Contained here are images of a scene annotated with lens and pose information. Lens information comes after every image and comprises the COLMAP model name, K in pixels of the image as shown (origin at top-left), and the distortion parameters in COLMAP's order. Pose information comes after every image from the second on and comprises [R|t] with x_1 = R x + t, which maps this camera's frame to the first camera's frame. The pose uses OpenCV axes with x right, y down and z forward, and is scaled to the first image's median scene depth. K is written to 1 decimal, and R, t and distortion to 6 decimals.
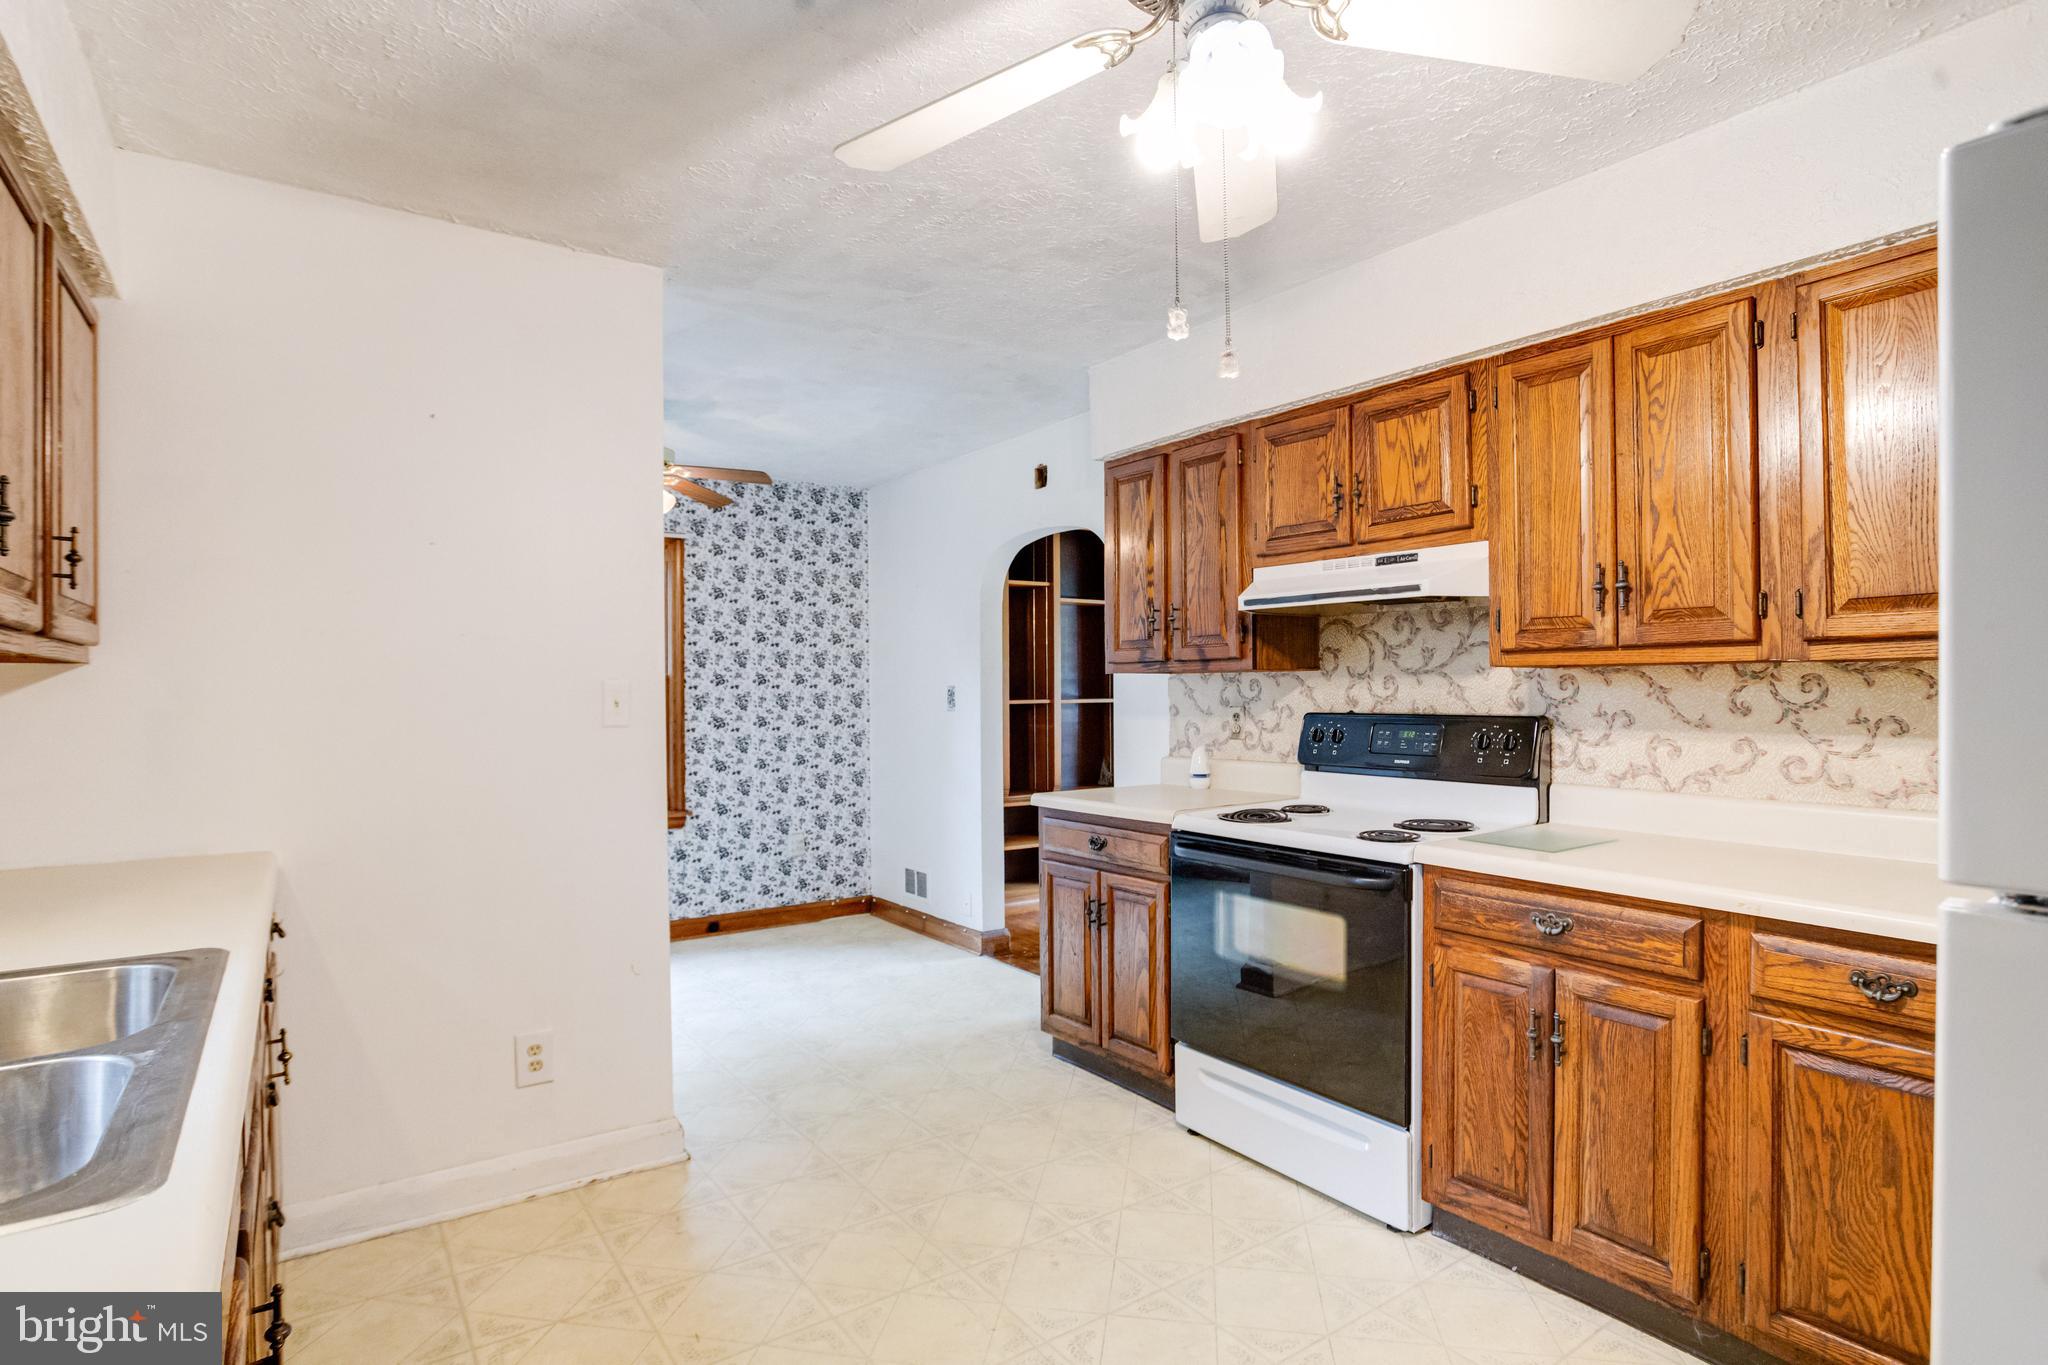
lens RADIAL K [[1029.2, 0, 1004.7], [0, 1029.2, 690.2], [0, 0, 1]] dist [-0.043245, 0.014421]
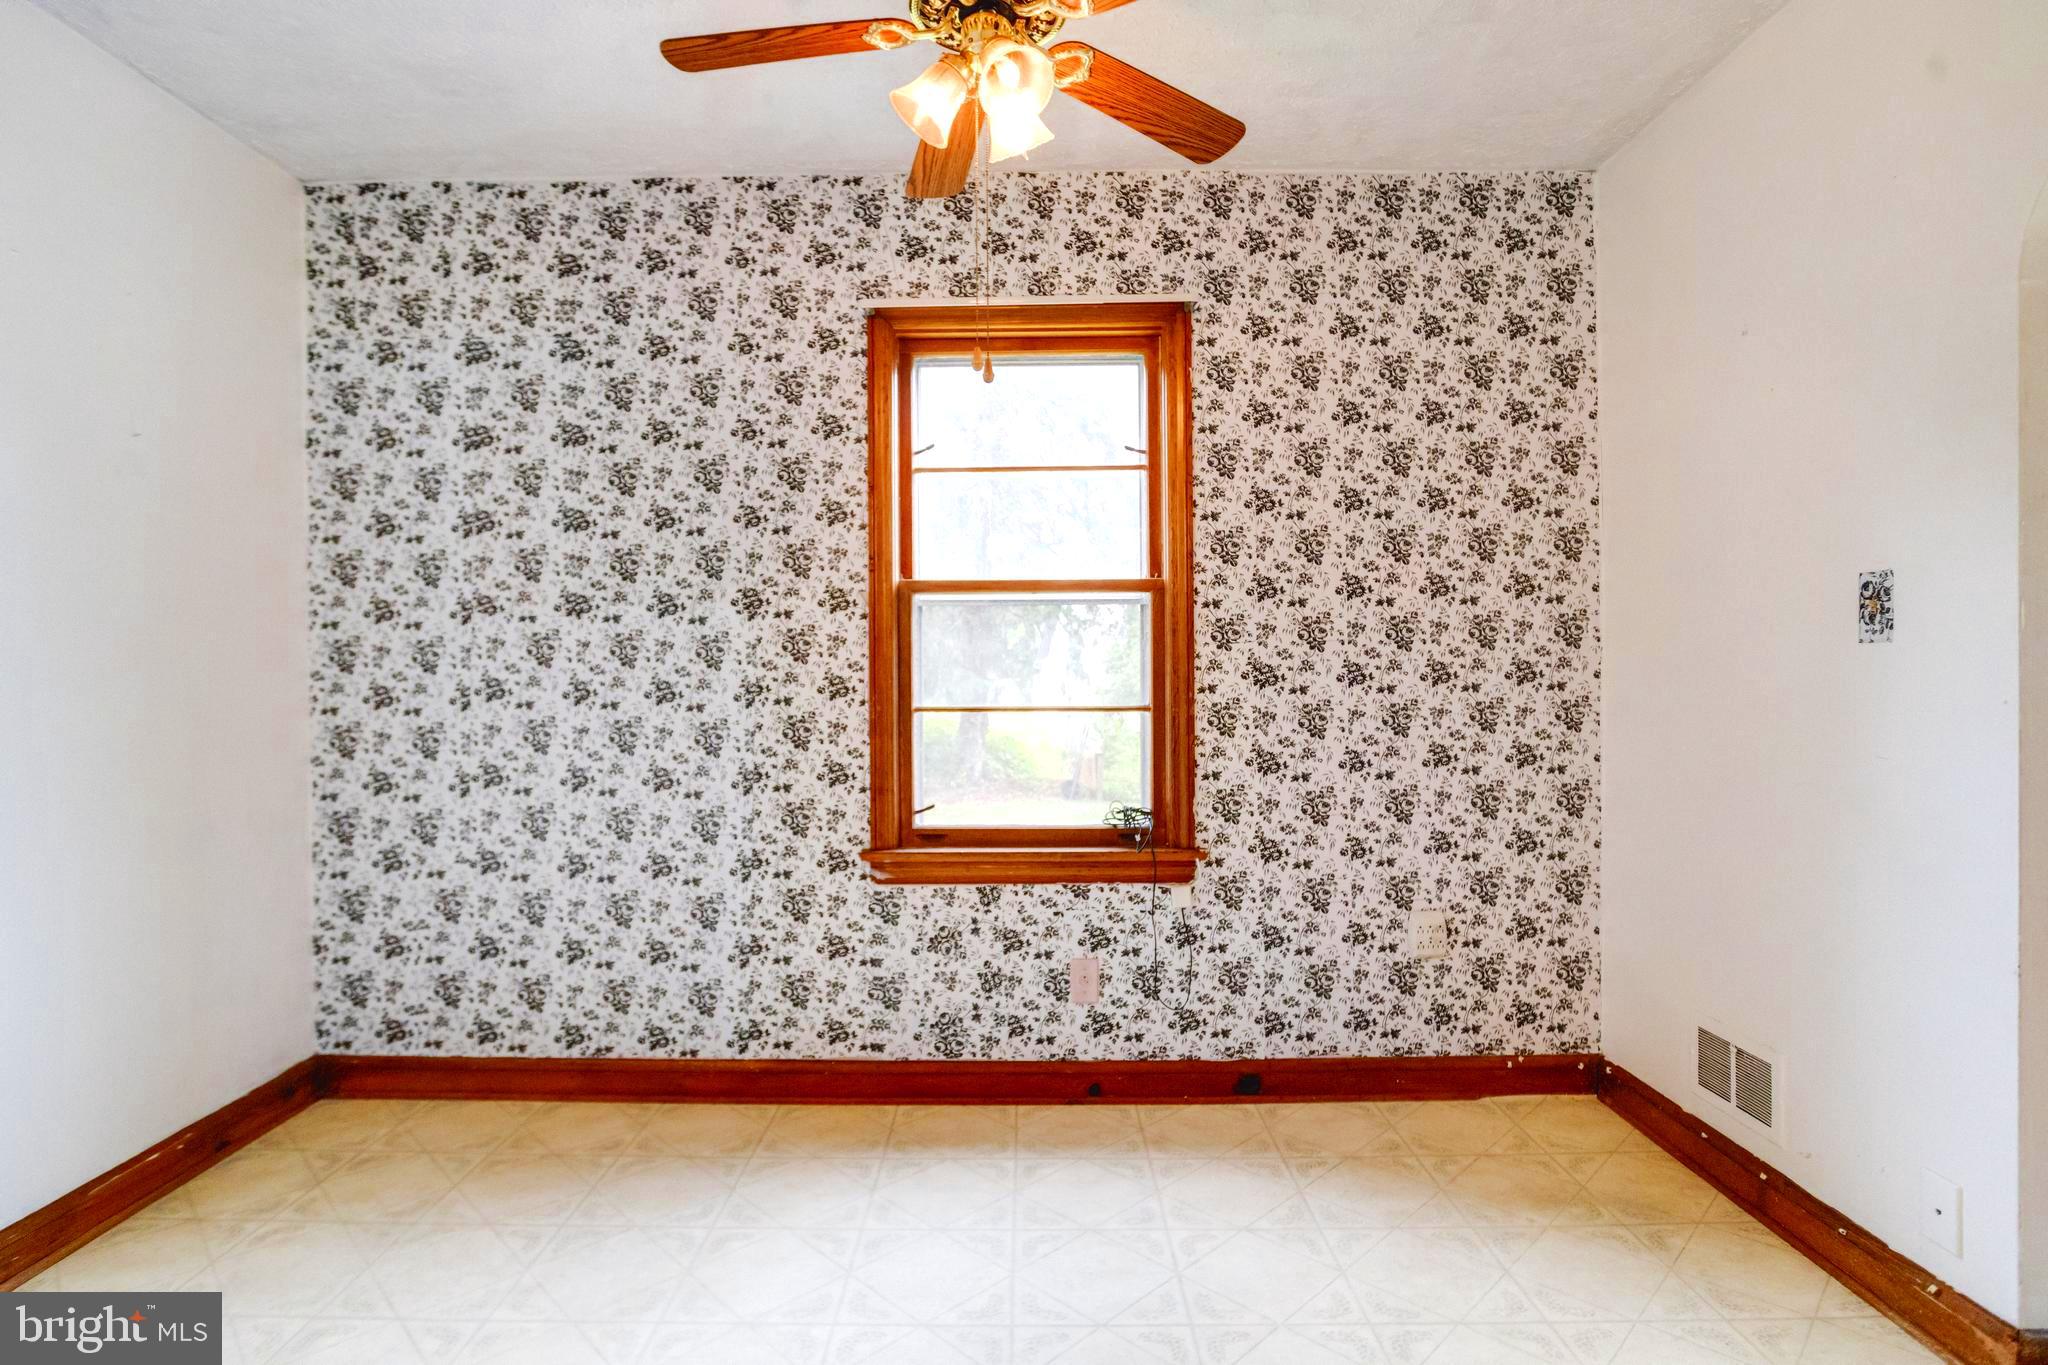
lens RADIAL K [[1029.2, 0, 1007.2], [0, 1029.2, 681.2], [0, 0, 1]] dist [-0.043245, 0.014421]
pose [[0.813794, 0.005093, -0.581130, -0.158766], [0.005593, 0.999847, 0.016595, 0.044745], [0.581126, -0.016755, 0.813641, 0.909974]]
